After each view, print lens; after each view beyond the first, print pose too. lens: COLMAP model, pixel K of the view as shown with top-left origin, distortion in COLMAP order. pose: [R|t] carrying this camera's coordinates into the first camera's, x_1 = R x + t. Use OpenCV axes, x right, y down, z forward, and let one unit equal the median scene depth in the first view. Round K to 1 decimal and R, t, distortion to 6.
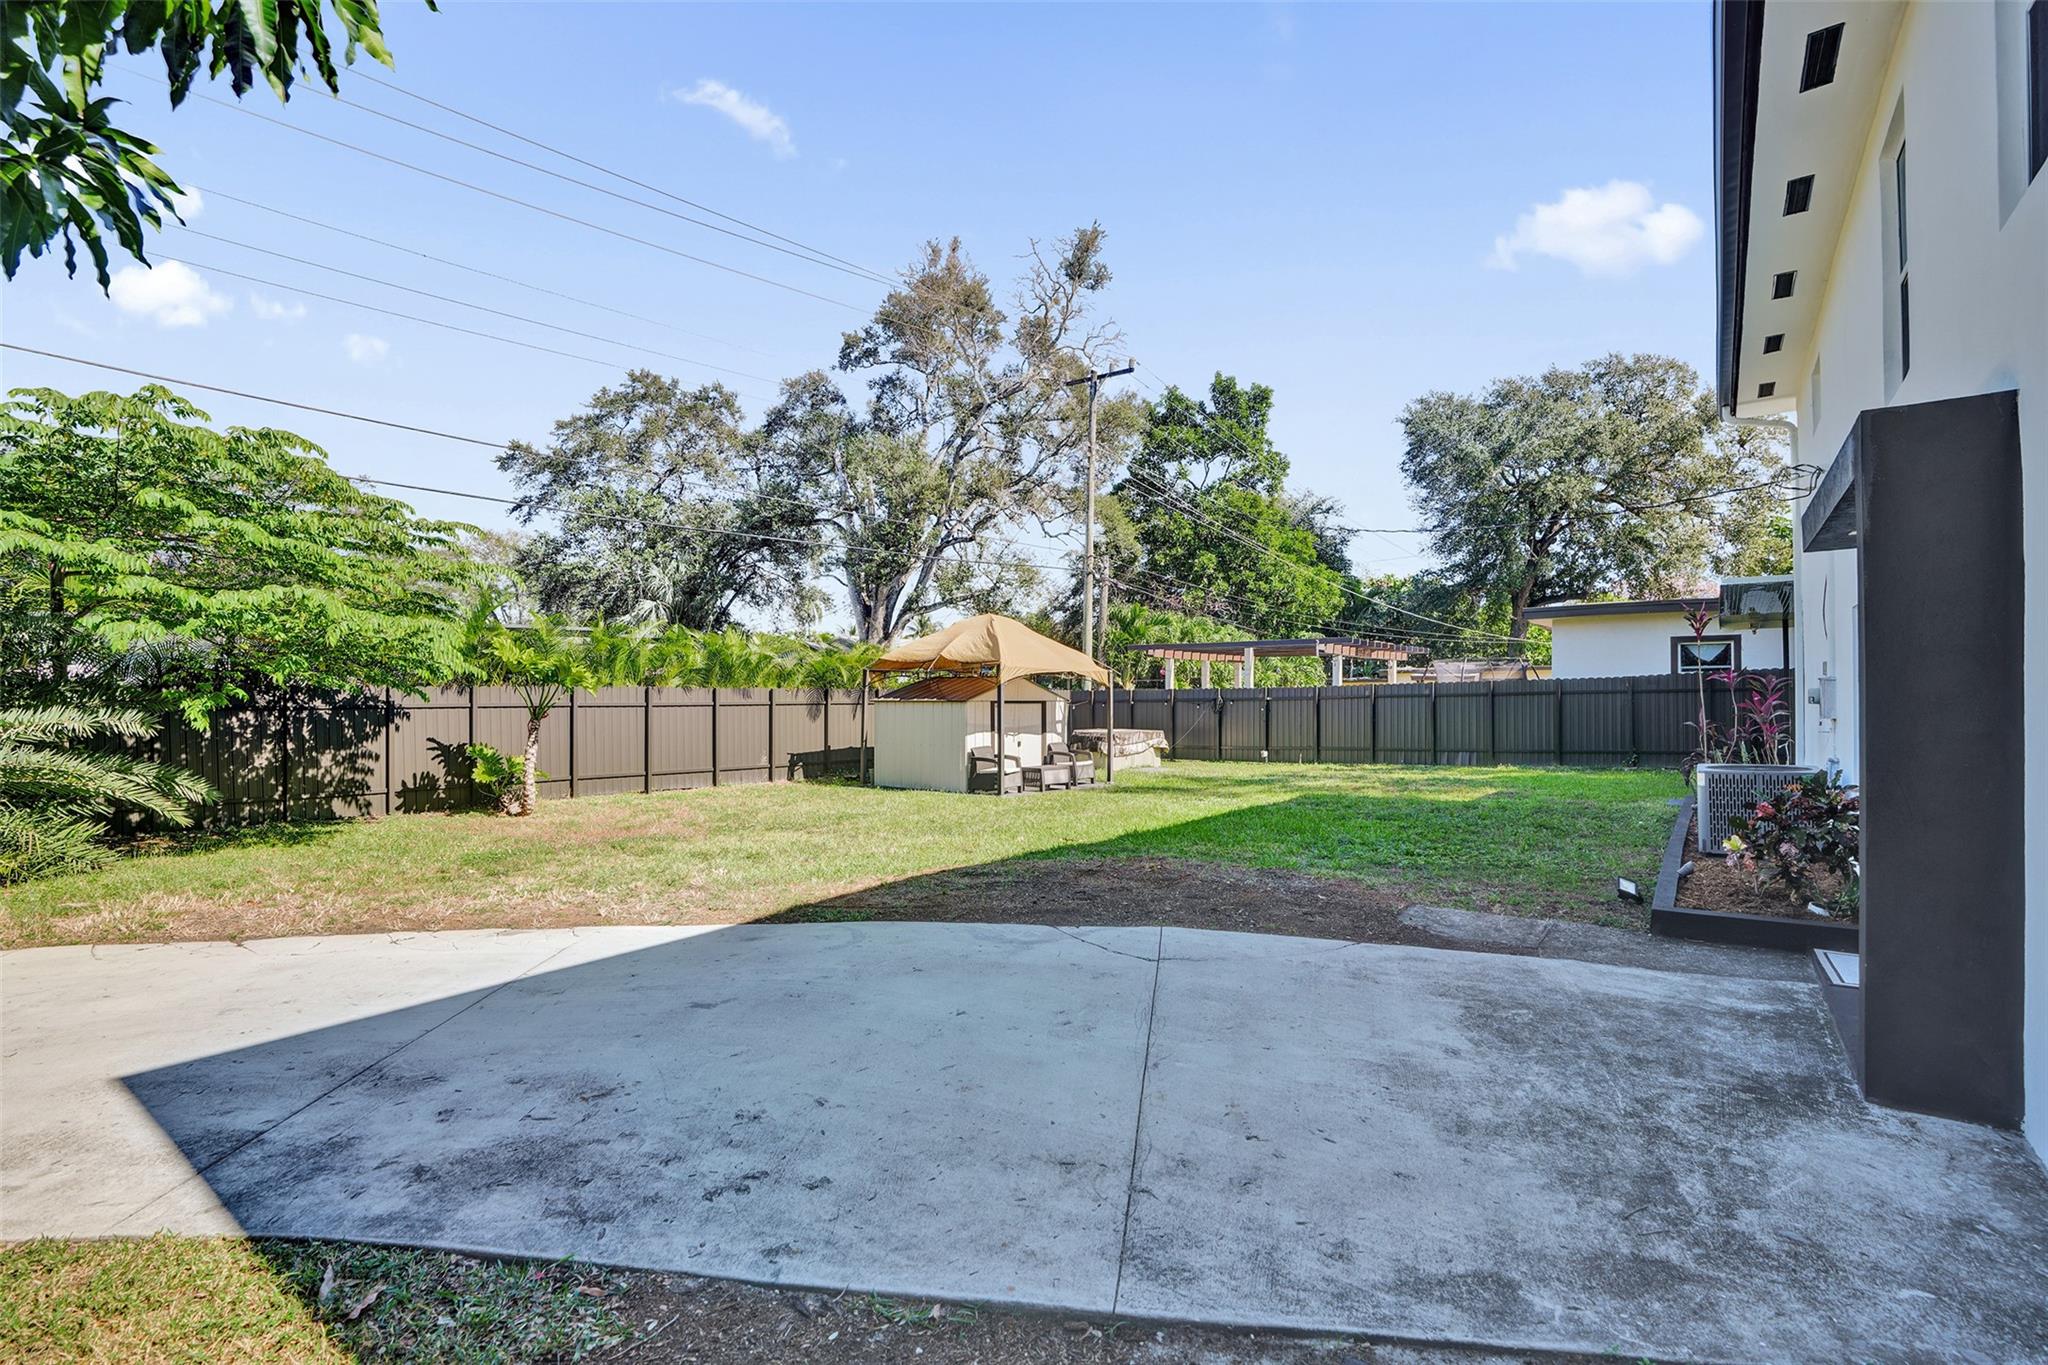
lens RADIAL K [[915.3, 0, 1011.7], [0, 915.3, 695.8], [0, 0, 1]] dist [0.000361, -0.000124]
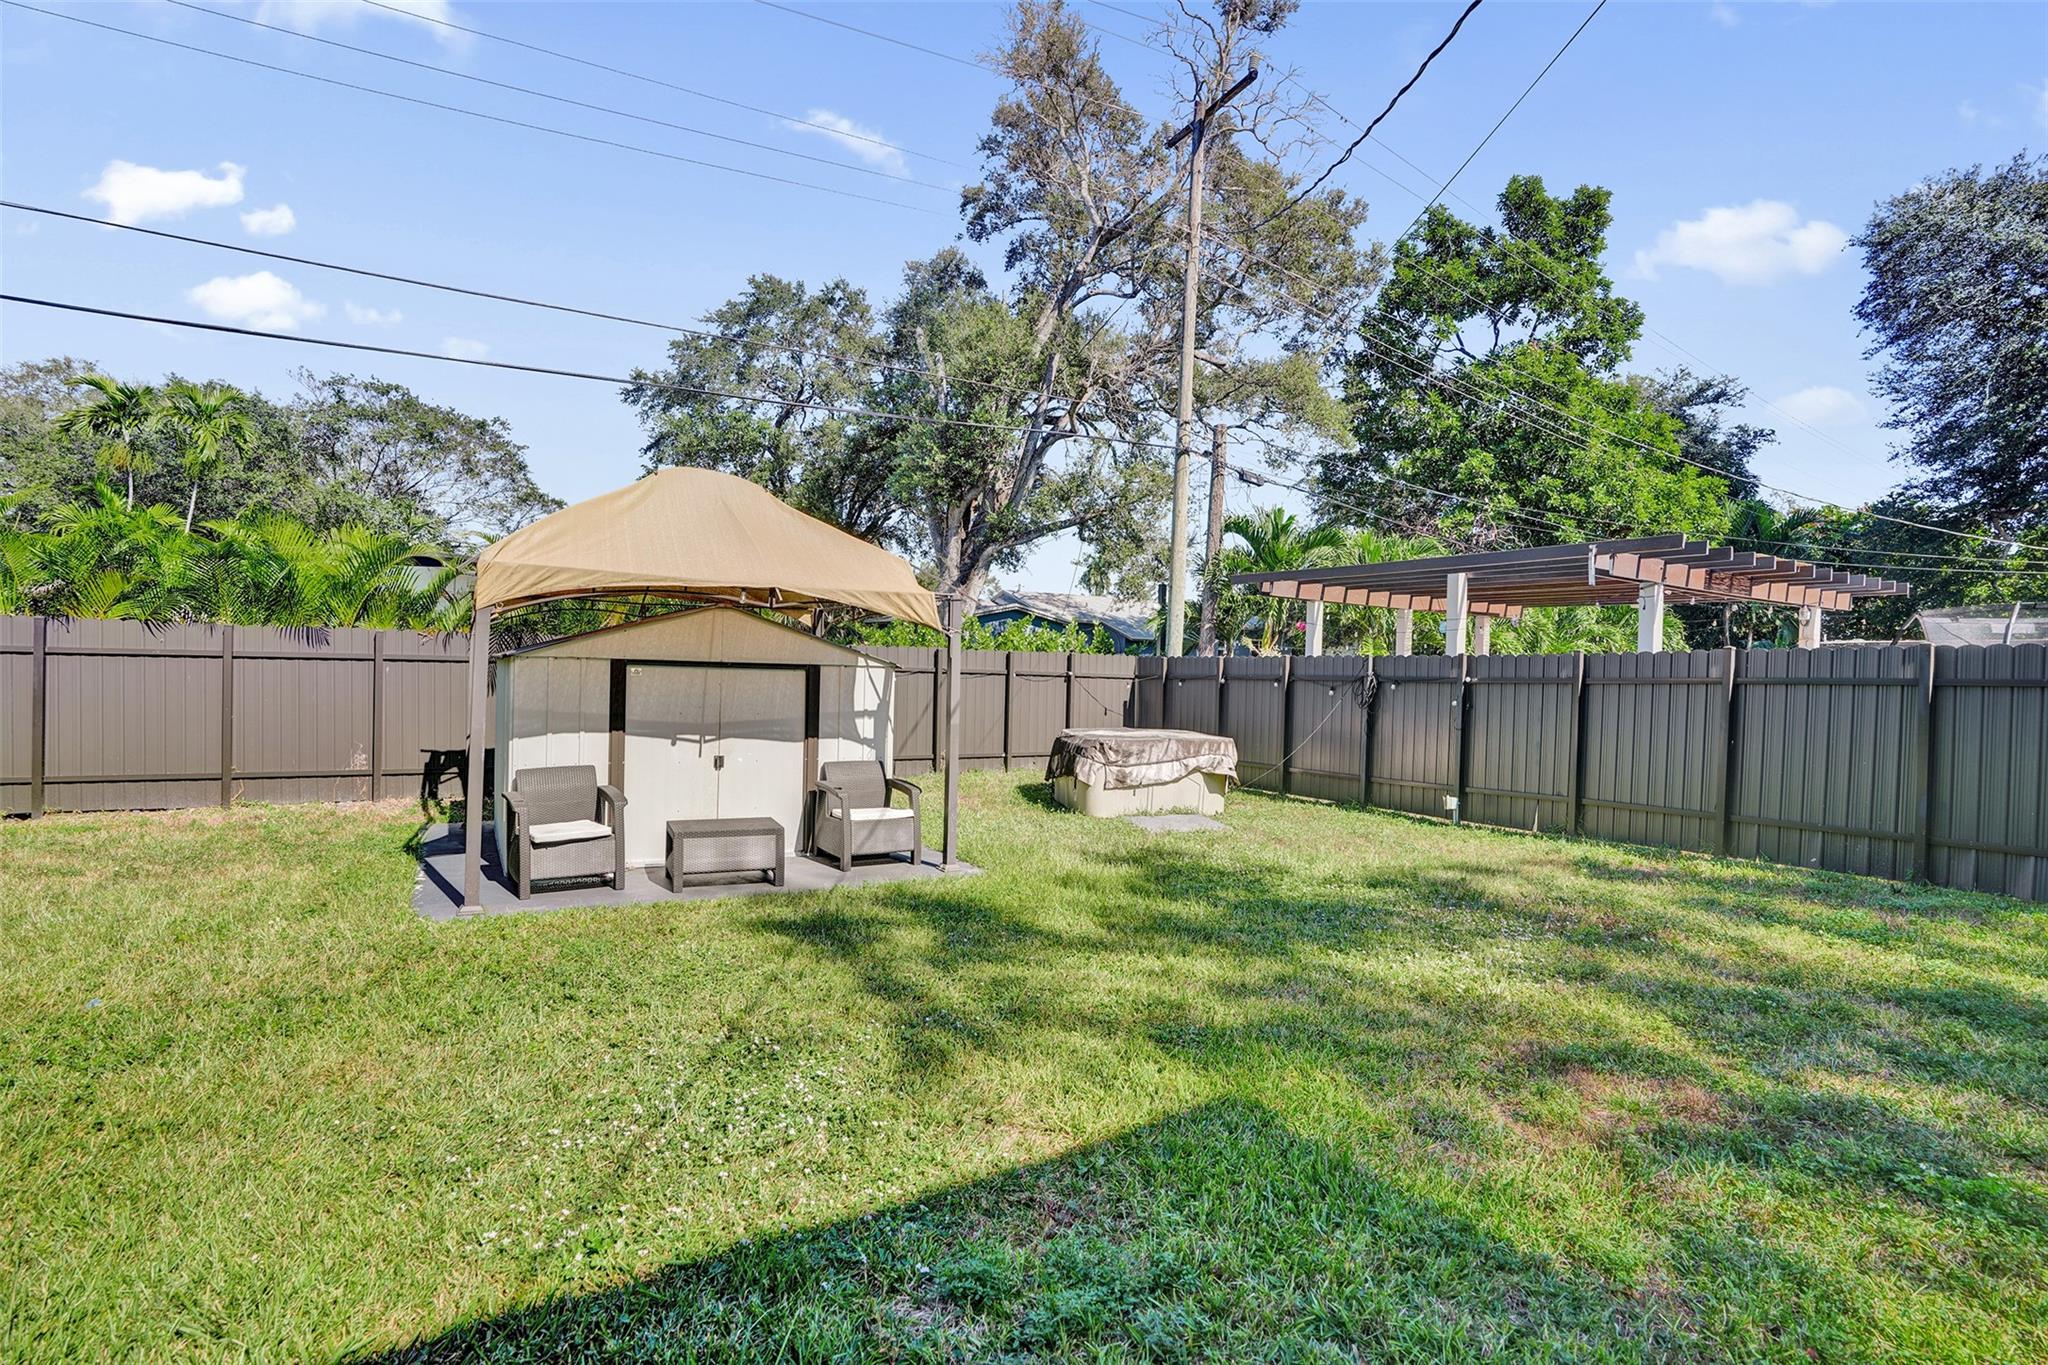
lens RADIAL K [[922.3, 0, 1042.8], [0, 922.3, 674.1], [0, 0, 1]] dist [-0.012483, 0.000454]
pose [[0.946992, 0.028636, -0.319978, 0.133917], [-0.027870, 0.999587, 0.006975, 0.001835], [0.320045, 0.002312, 0.947399, 0.297757]]
